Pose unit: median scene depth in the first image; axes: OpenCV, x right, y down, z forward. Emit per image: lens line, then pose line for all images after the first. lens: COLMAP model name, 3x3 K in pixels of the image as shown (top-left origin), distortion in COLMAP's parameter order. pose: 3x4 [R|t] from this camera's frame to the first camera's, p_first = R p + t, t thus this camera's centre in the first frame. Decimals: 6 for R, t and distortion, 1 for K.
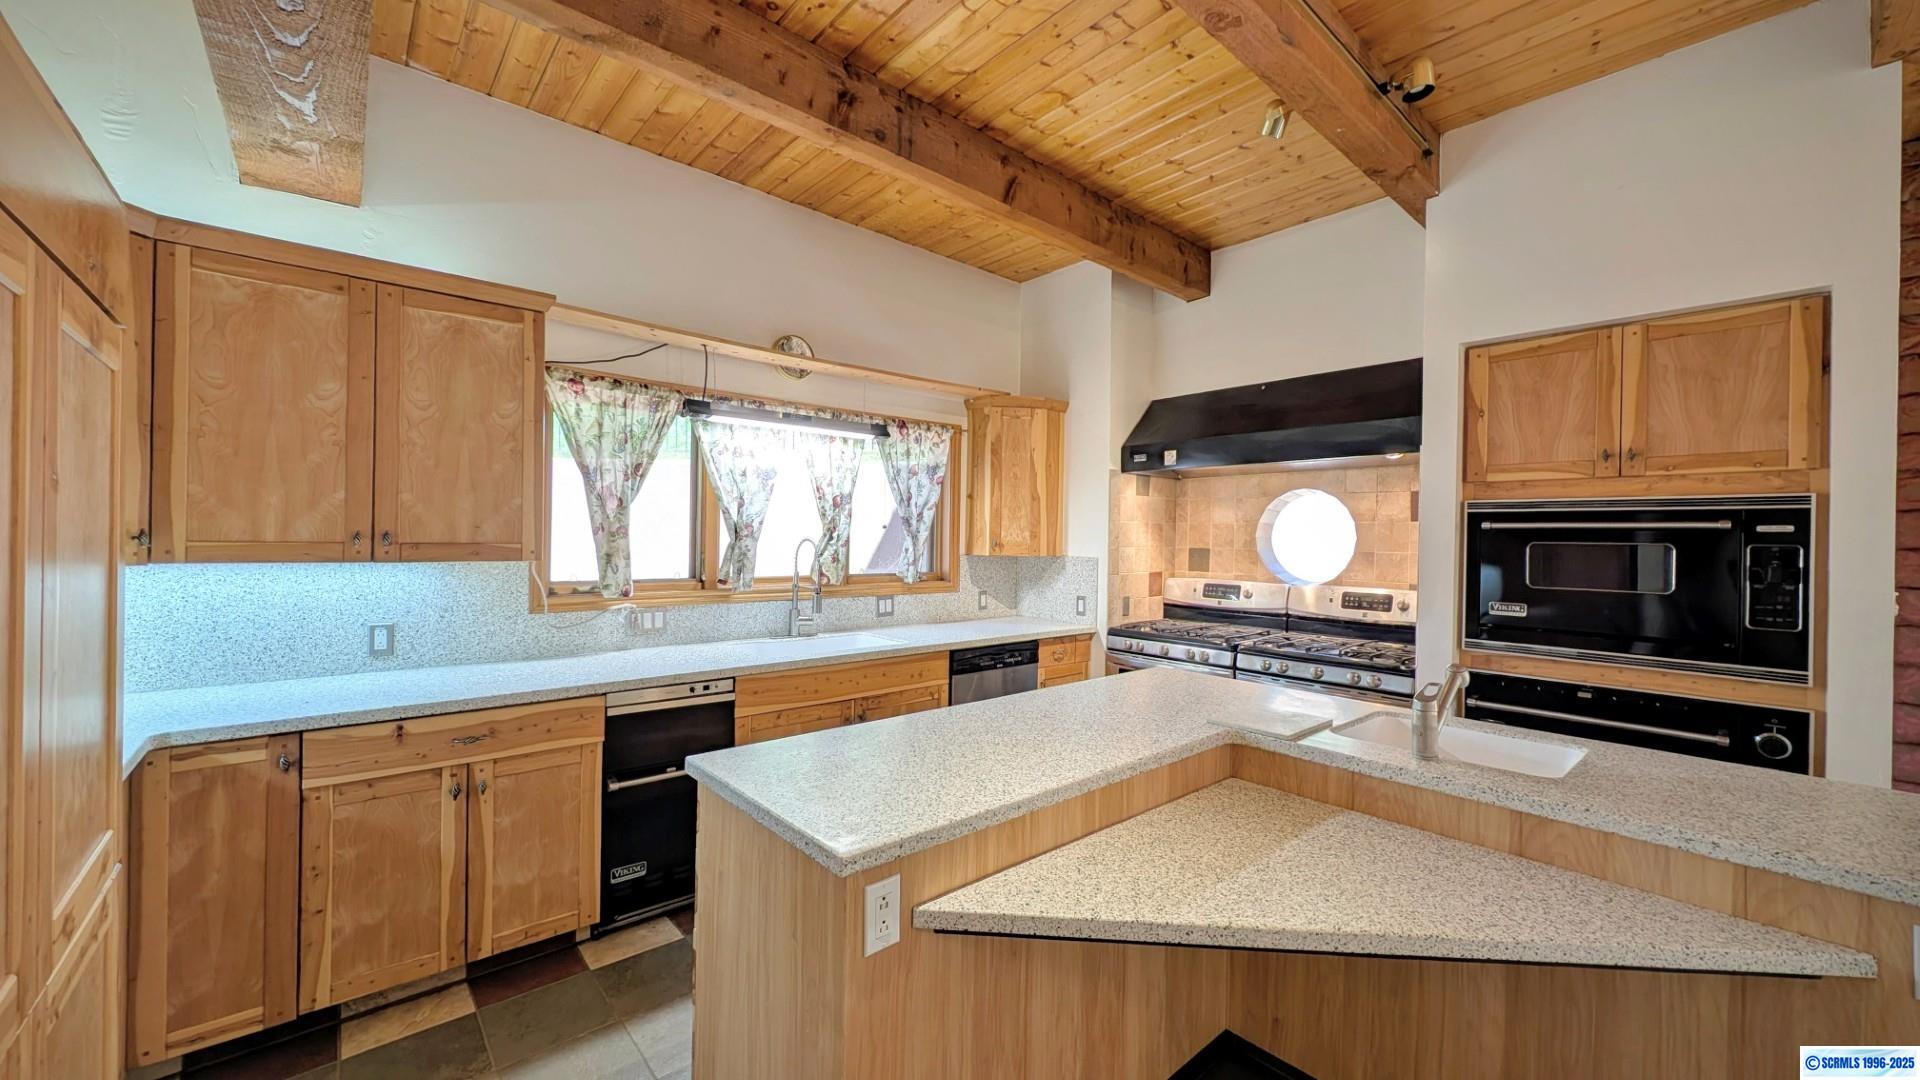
lens RADIAL K [[717.3, 0, 960.0], [0, 717.3, 540.0], [0, 0, 1]] dist [0.010815, -0.005609]
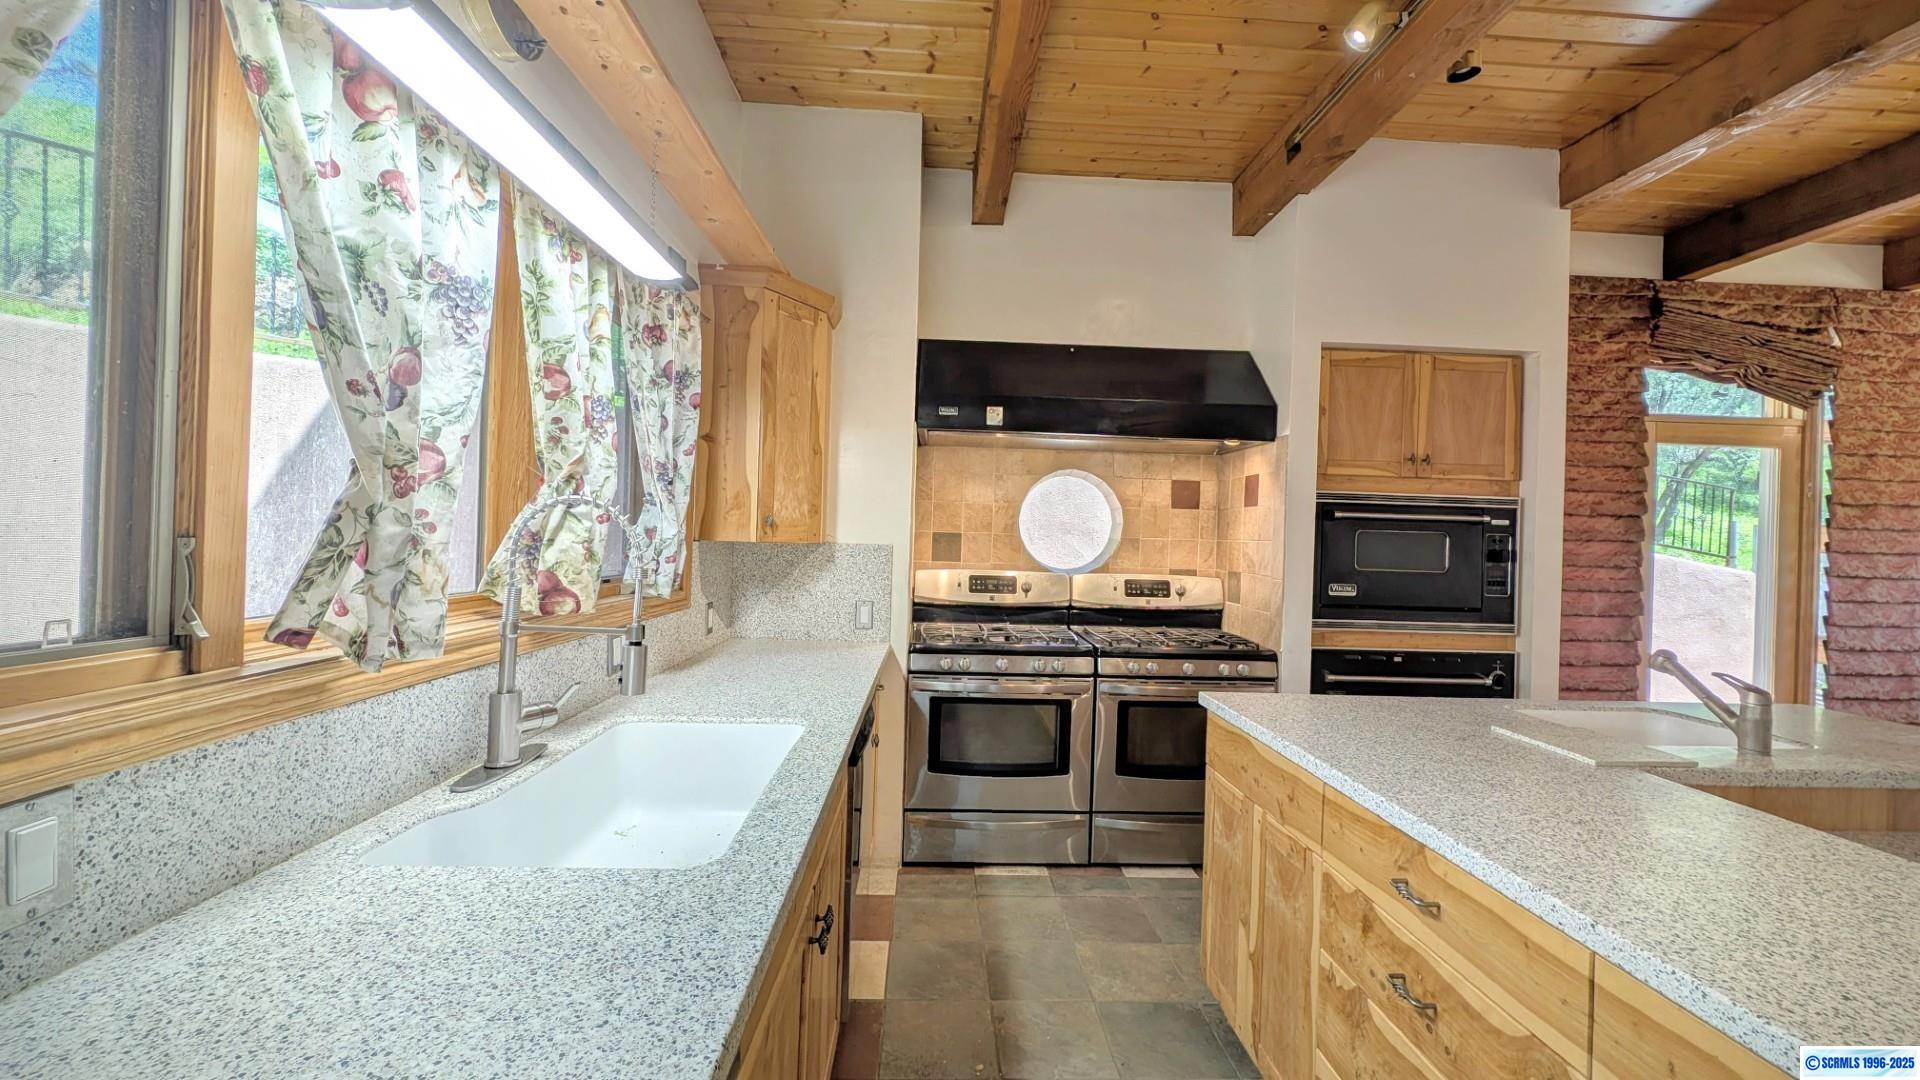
lens RADIAL K [[717.3, 0, 960.0], [0, 717.3, 540.0], [0, 0, 1]] dist [0.010815, -0.005609]
pose [[0.629205, 0.000700, 0.777239, -0.361900], [-0.016999, 0.999773, 0.012861, 0.011092], [-0.777053, -0.021304, 0.629074, 0.583275]]
